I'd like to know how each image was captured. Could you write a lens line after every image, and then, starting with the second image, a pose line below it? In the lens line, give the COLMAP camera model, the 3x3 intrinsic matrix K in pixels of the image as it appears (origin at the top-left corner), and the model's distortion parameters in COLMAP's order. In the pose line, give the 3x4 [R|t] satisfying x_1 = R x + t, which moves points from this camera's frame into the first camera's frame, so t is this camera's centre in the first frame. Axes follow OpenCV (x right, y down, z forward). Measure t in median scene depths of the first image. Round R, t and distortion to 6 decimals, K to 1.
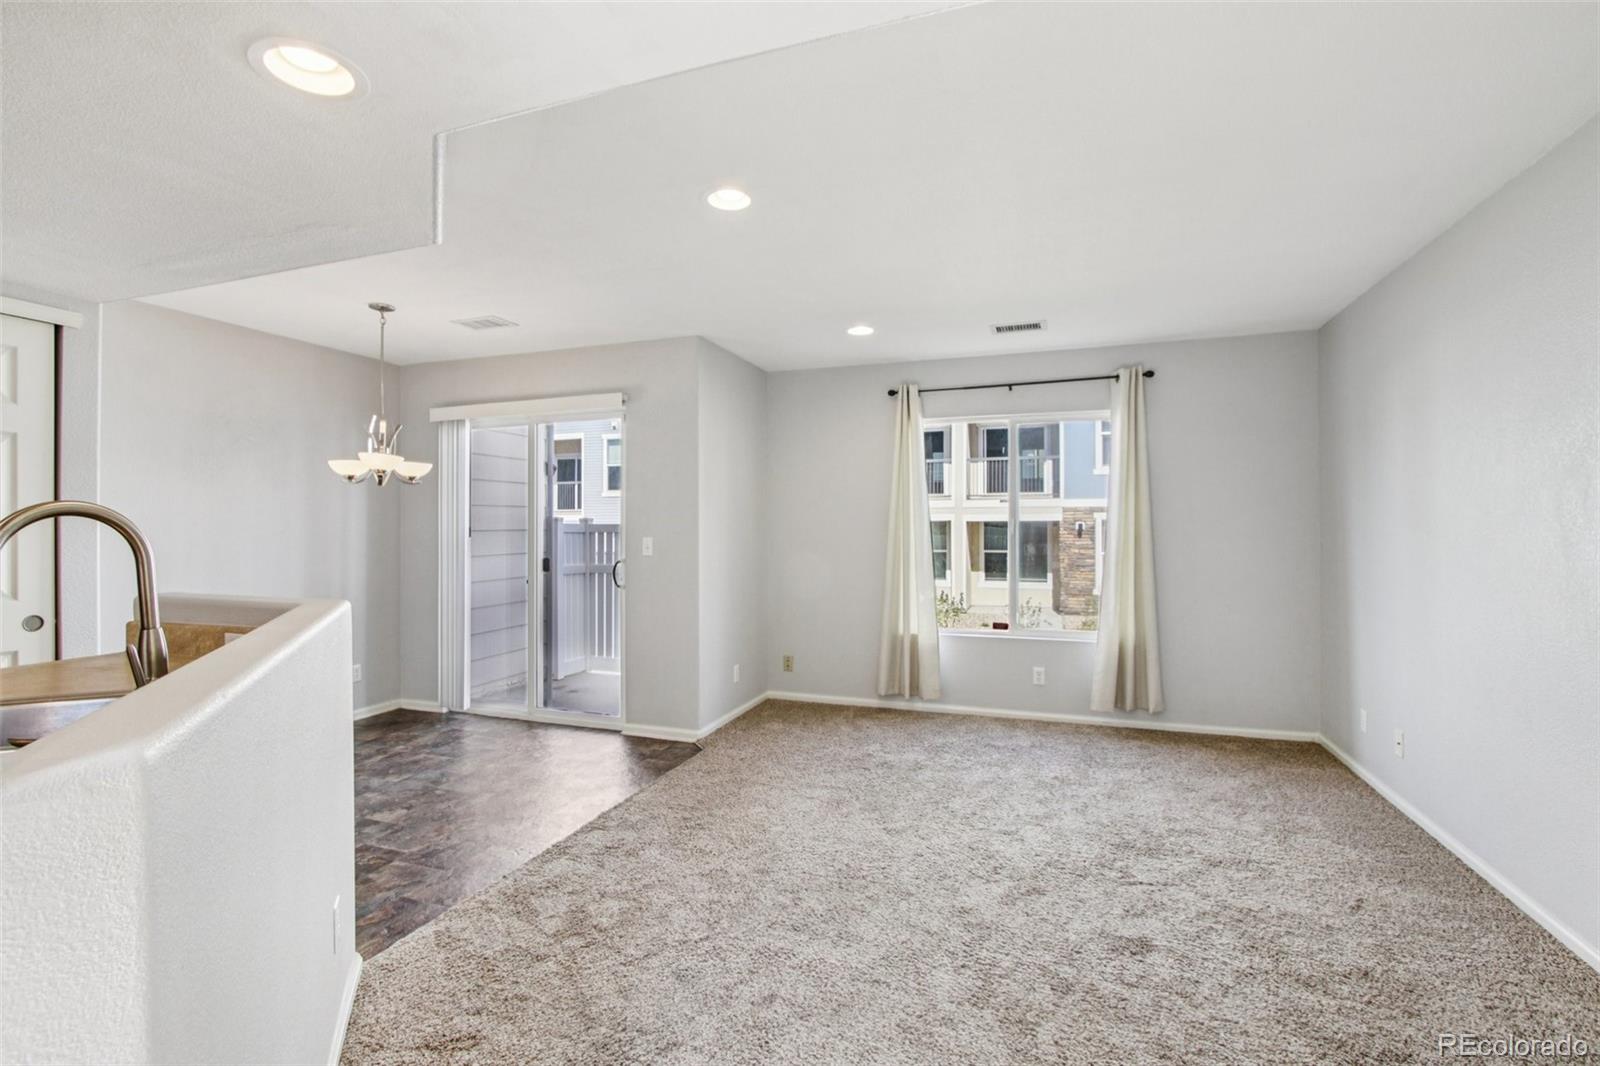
lens RADIAL K [[737.0, 0, 792.3], [0, 737.0, 525.2], [0, 0, 1]] dist [-0.012714, 0.000339]
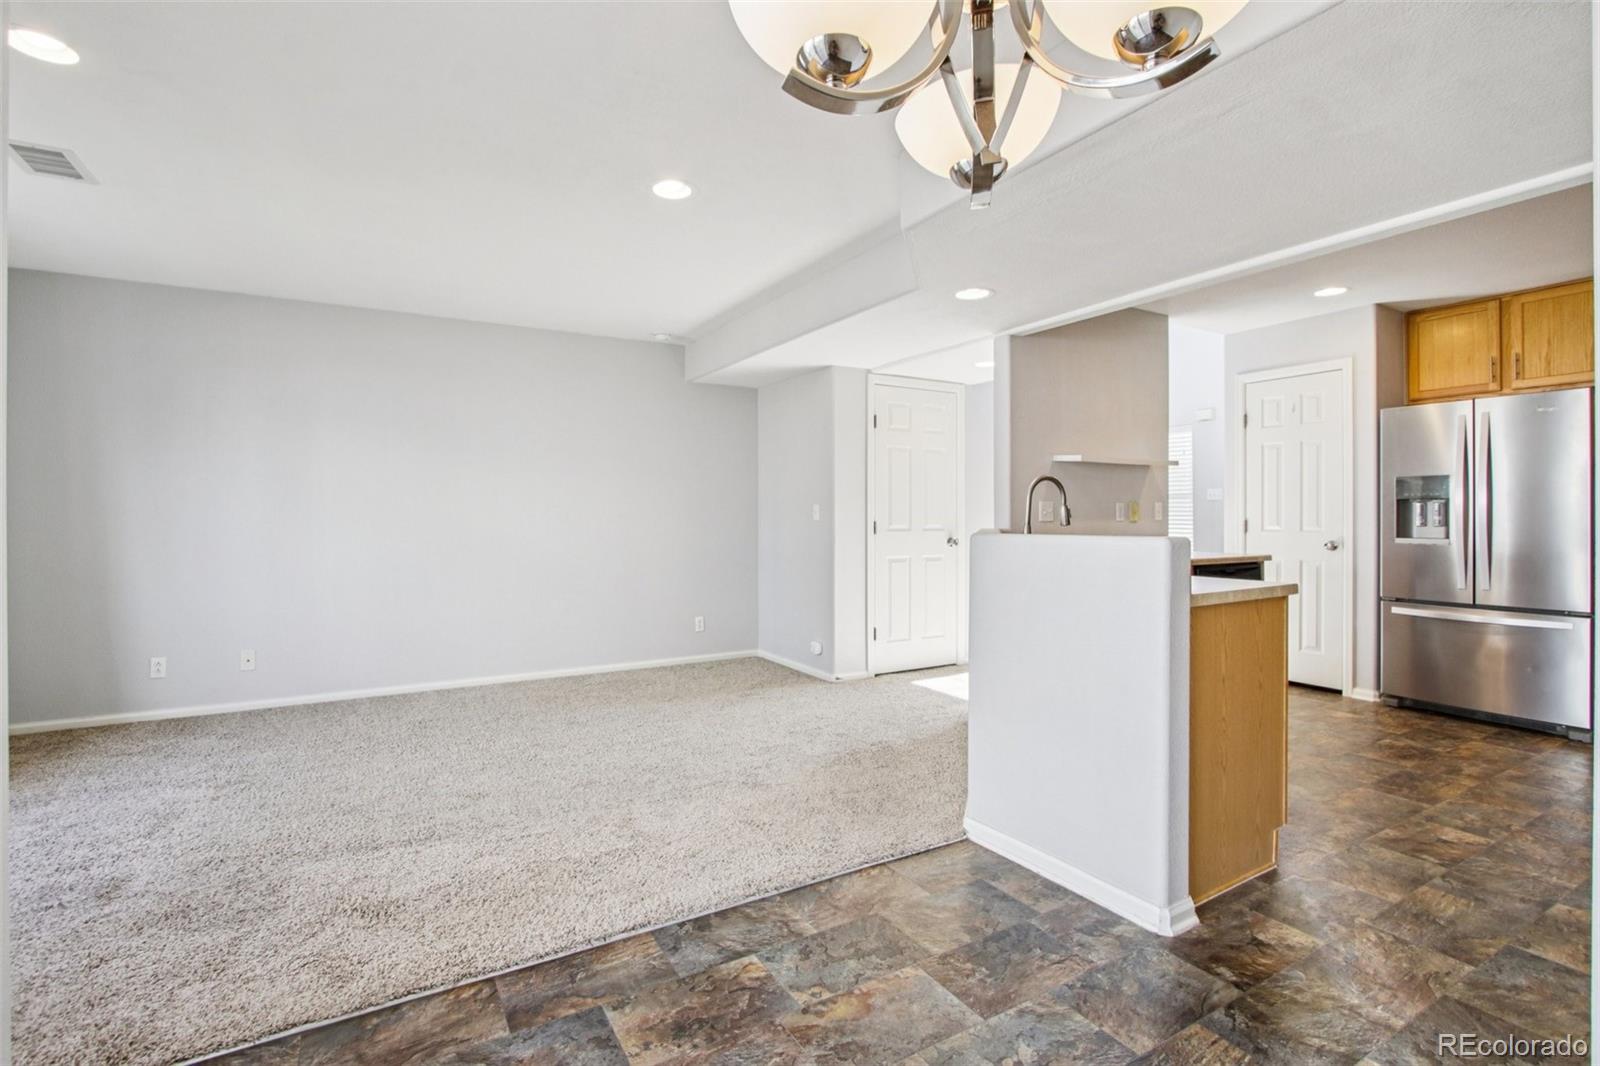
lens RADIAL K [[737.0, 0, 796.5], [0, 737.0, 521.6], [0, 0, 1]] dist [-0.012714, 0.000339]
pose [[-0.771932, -0.002423, 0.635701, -0.728597], [-0.001470, 0.999997, 0.002027, 0.034646], [-0.635703, 0.000630, -0.771933, 1.127522]]
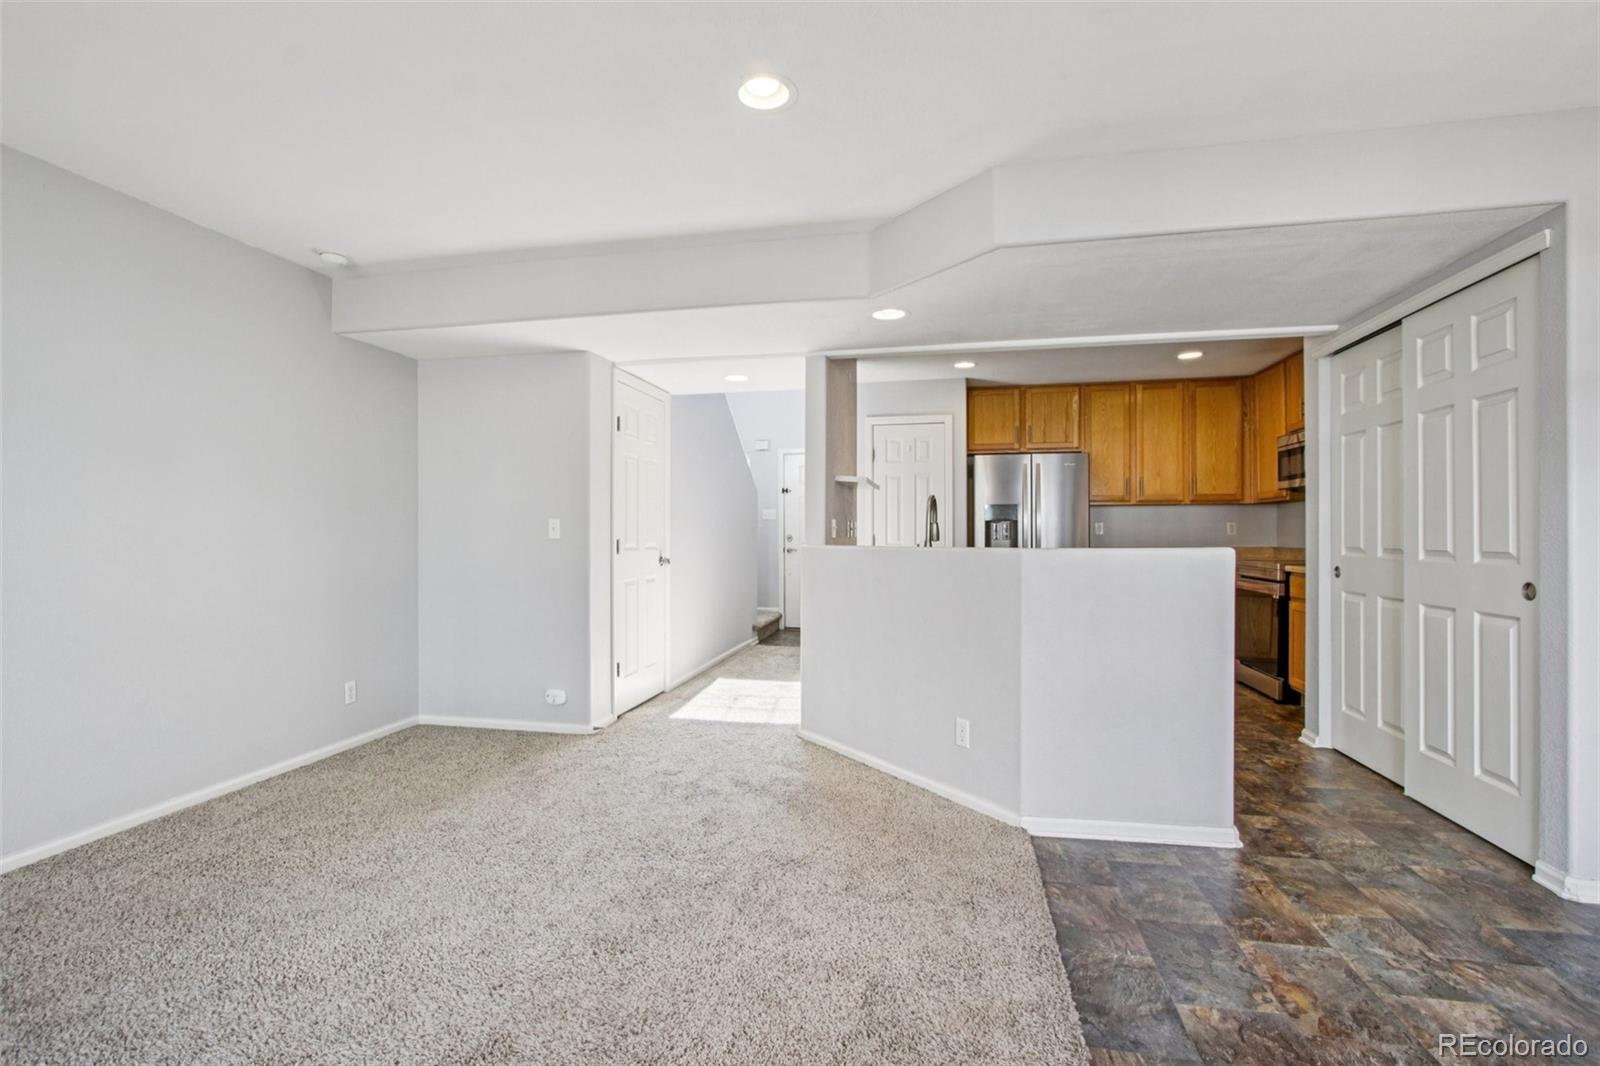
lens RADIAL K [[737.0, 0, 789.5], [0, 737.0, 534.1], [0, 0, 1]] dist [-0.012714, 0.000339]
pose [[-0.990481, 0.003976, -0.137591, -0.182292], [0.004381, 0.999987, -0.002644, 0.033010], [0.137579, -0.003222, -0.990486, 1.178339]]
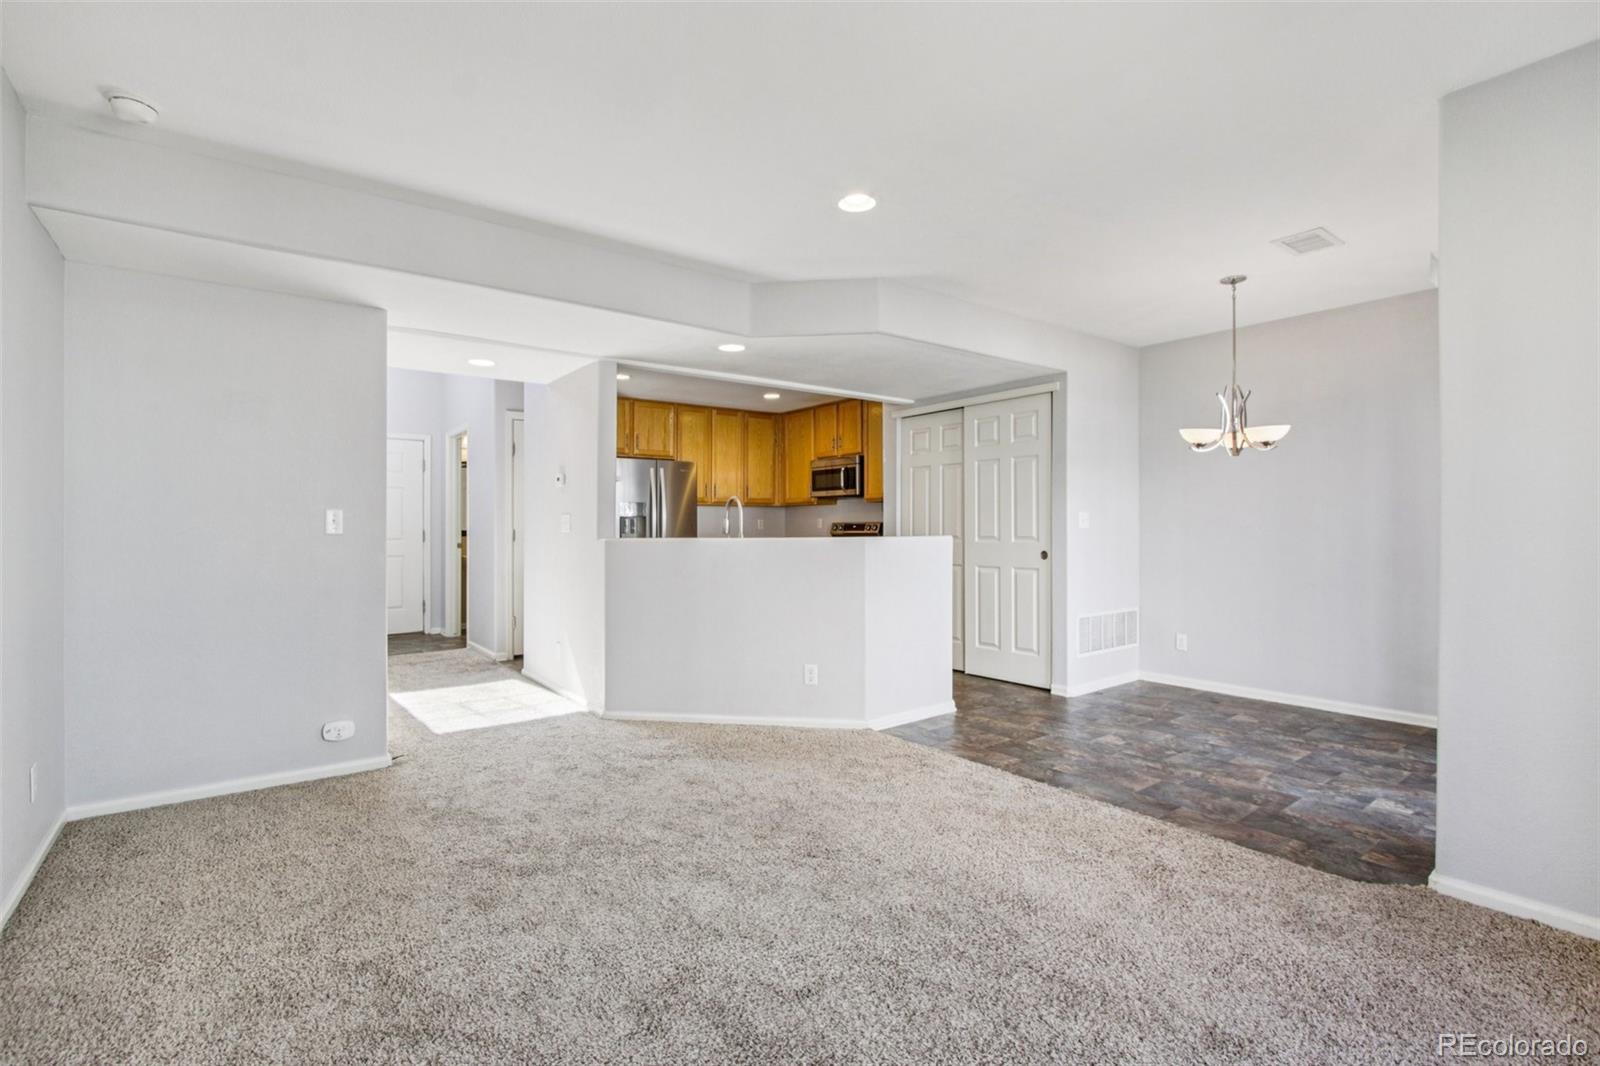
lens RADIAL K [[737.0, 0, 792.1], [0, 737.0, 531.8], [0, 0, 1]] dist [-0.012714, 0.000339]
pose [[-0.547134, 0.008502, -0.837002, 0.349421], [0.006569, 0.999961, 0.005862, 0.031456], [0.837019, -0.002291, -0.547168, 1.010098]]
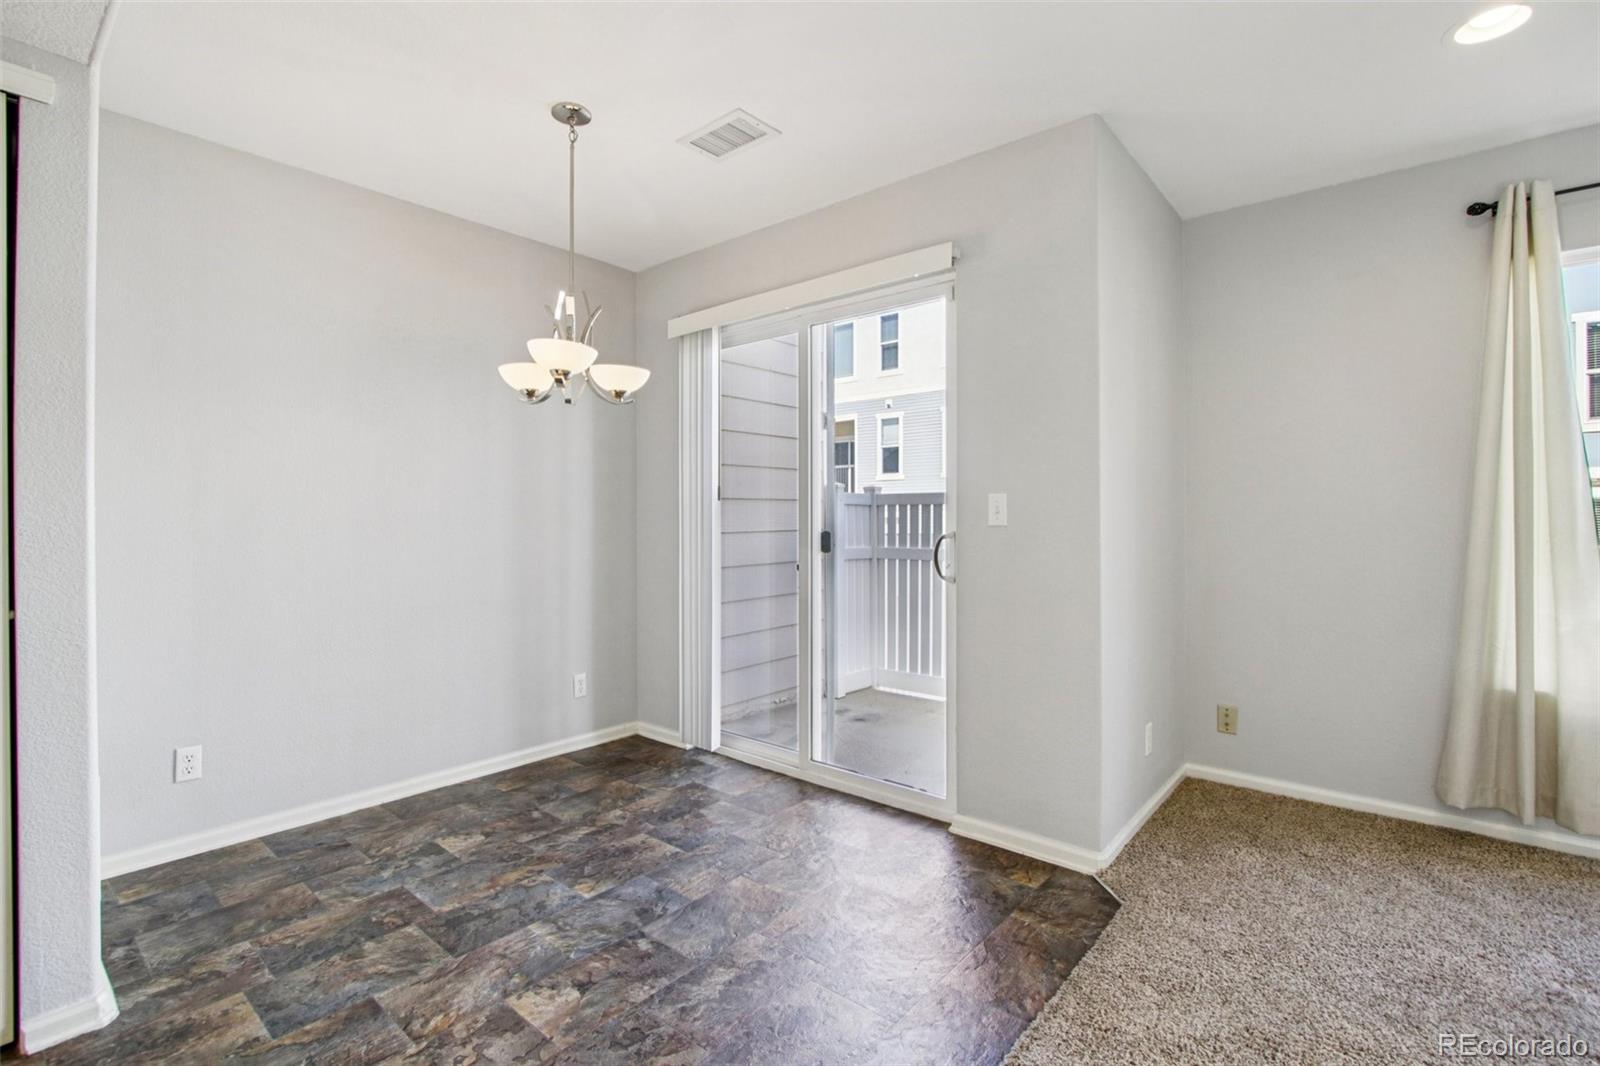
lens RADIAL K [[737.0, 0, 795.5], [0, 737.0, 524.9], [0, 0, 1]] dist [-0.012714, 0.000339]
pose [[0.937911, 0.002907, -0.346863, -0.145122], [0.001432, 0.999924, 0.012253, 0.033202], [0.346872, -0.011989, 0.937836, 0.413270]]
